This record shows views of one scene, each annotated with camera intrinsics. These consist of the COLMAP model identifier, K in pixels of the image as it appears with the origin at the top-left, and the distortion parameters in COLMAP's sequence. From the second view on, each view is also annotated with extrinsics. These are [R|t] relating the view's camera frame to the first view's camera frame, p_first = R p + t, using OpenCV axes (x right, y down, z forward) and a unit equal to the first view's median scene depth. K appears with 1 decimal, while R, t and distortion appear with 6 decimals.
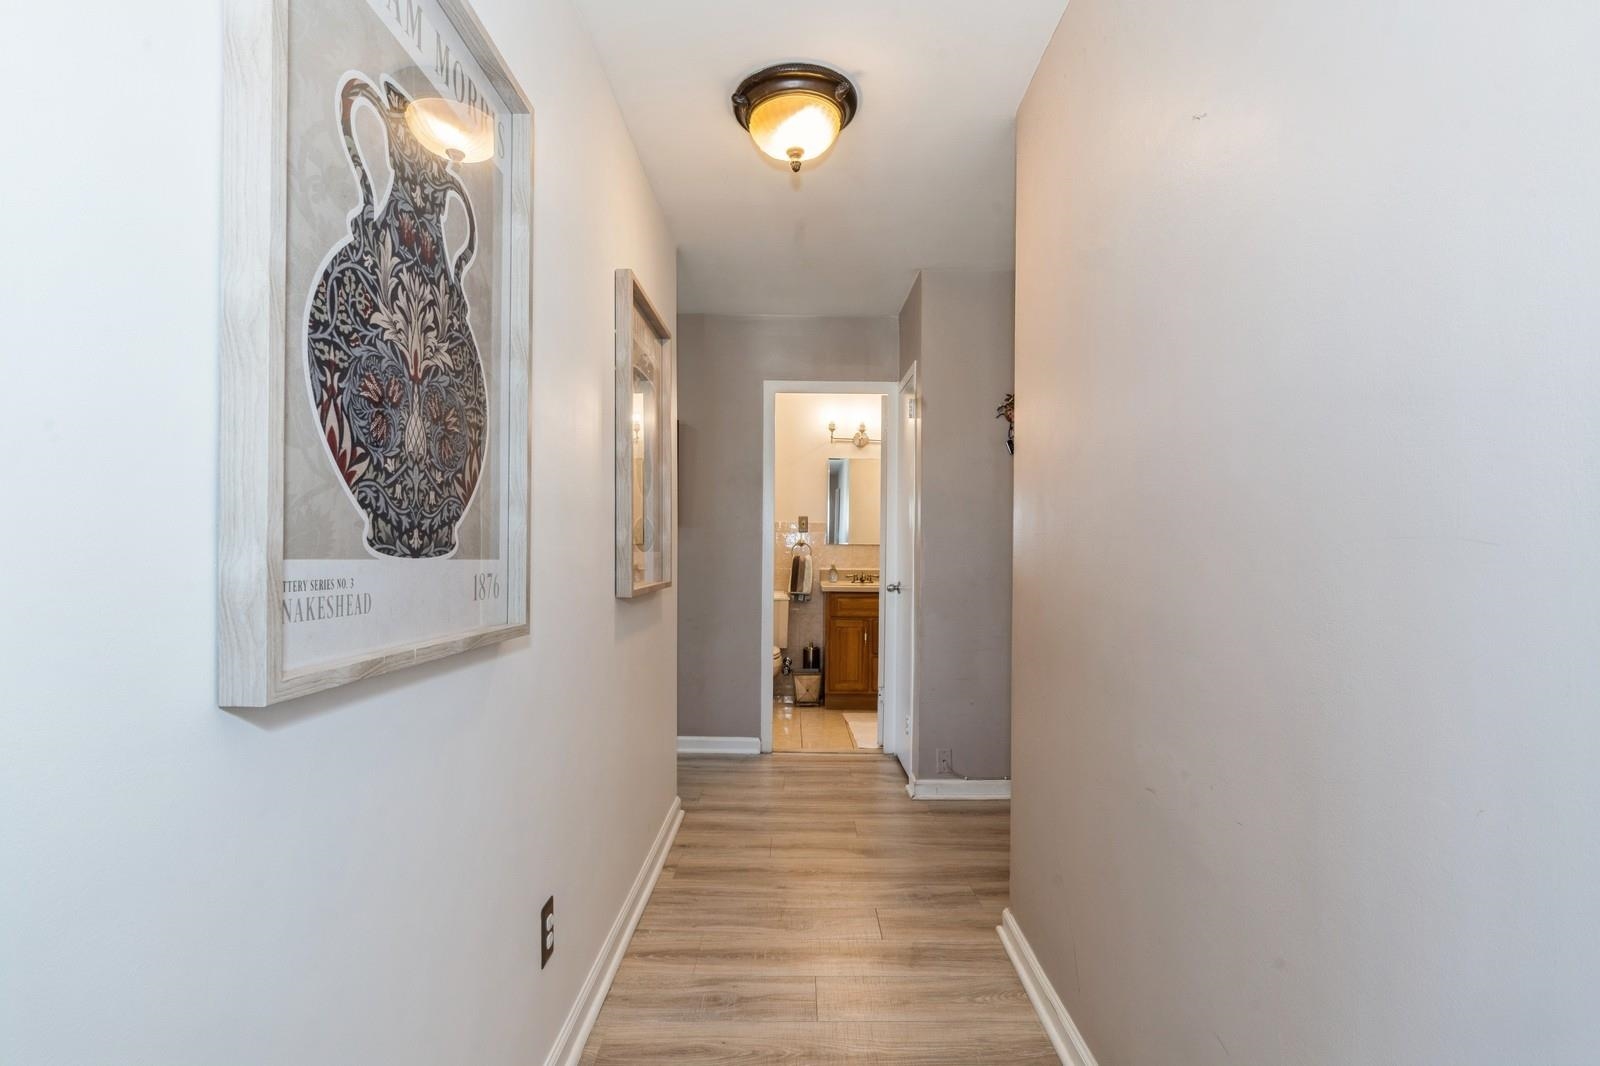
lens RADIAL K [[730.8, 0, 802.4], [0, 730.8, 543.4], [0, 0, 1]] dist [-0.012835, 0.007626]
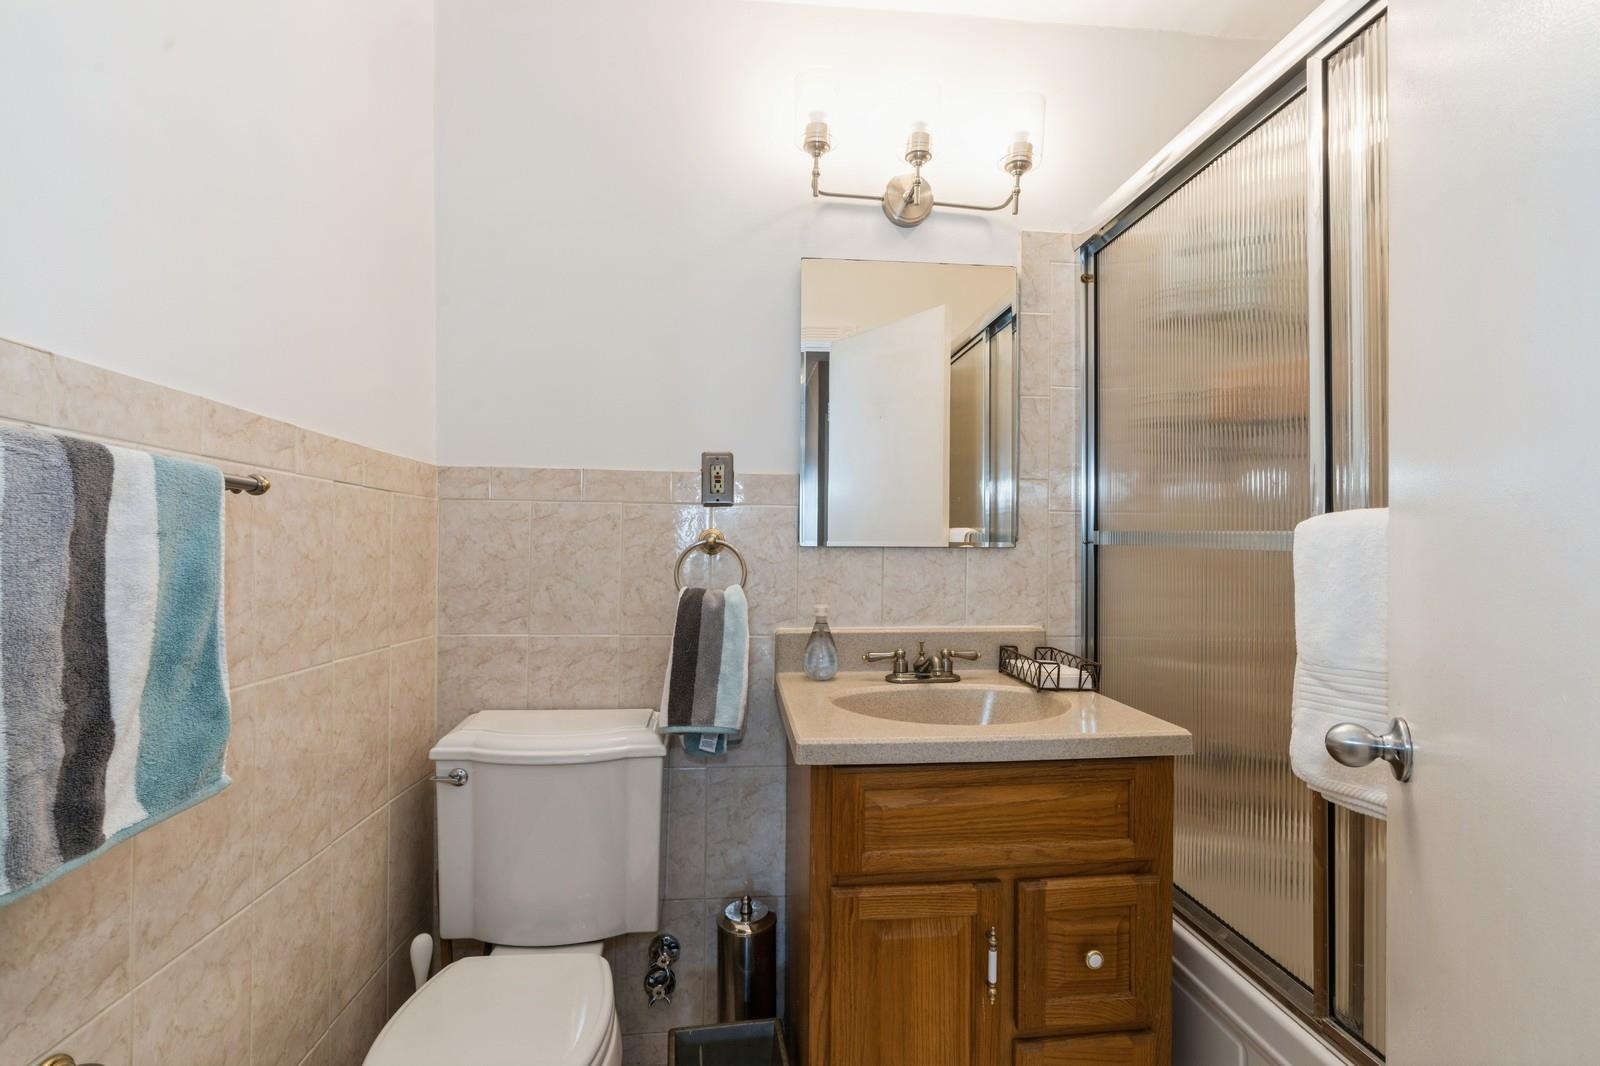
lens RADIAL K [[730.8, 0, 801.9], [0, 730.8, 538.3], [0, 0, 1]] dist [-0.012835, 0.007626]
pose [[0.995924, -0.003817, 0.090120, 0.008780], [0.004175, 0.999984, -0.003778, -0.001141], [-0.090104, 0.004139, 0.995924, 0.724080]]
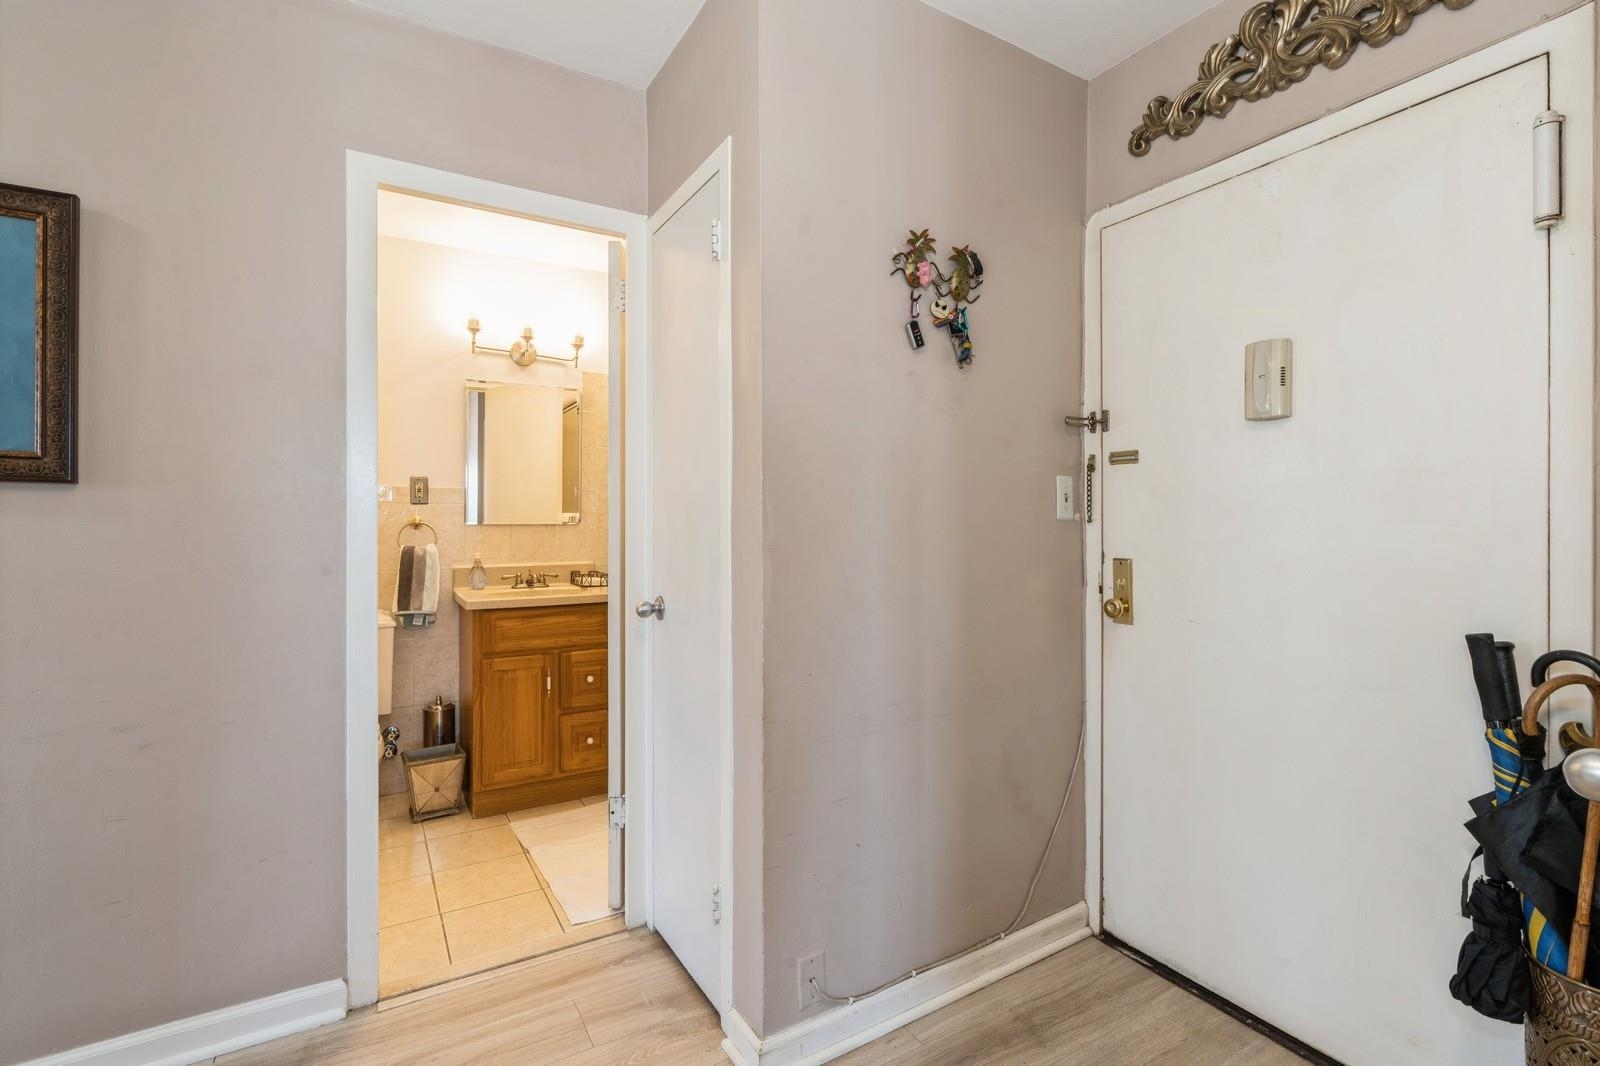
lens RADIAL K [[730.8, 0, 804.2], [0, 730.8, 517.5], [0, 0, 1]] dist [-0.012835, 0.007626]
pose [[0.862199, -0.009533, 0.506480, -0.028894], [0.011144, 0.999938, -0.000149, -0.001584], [-0.506448, 0.005773, 0.862251, 0.363459]]
